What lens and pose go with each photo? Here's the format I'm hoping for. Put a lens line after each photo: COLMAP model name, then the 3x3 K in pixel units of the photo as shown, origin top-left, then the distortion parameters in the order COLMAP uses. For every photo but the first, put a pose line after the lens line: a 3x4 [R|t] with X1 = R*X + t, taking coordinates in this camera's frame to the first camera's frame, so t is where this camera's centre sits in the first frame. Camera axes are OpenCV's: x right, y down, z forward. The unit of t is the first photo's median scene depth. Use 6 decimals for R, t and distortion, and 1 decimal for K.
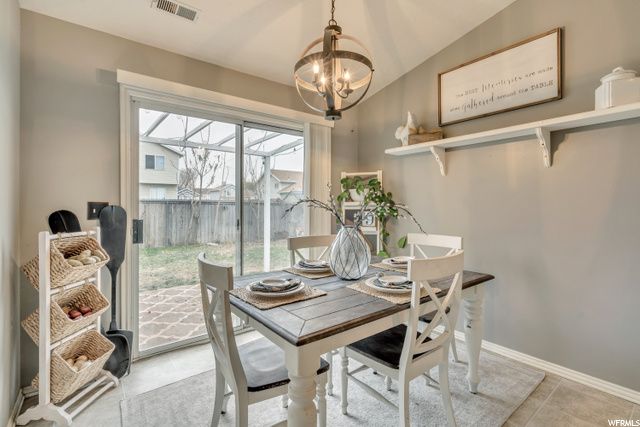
lens RADIAL K [[293.4, 0, 319.0], [0, 293.4, 209.0], [0, 0, 1]] dist [0.000297, 0.000028]
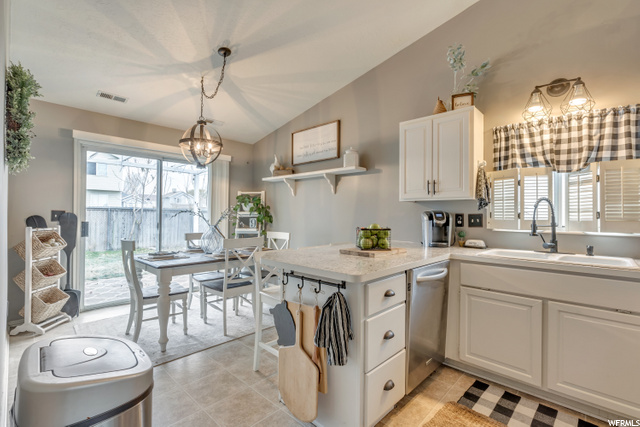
lens RADIAL K [[293.4, 0, 320.8], [0, 293.4, 215.4], [0, 0, 1]] dist [0.000297, 0.000028]
pose [[0.989563, 0.010281, 0.143736, 0.413946], [-0.009236, 0.999926, -0.007932, 0.003225], [-0.143807, 0.006522, 0.989584, -0.751091]]
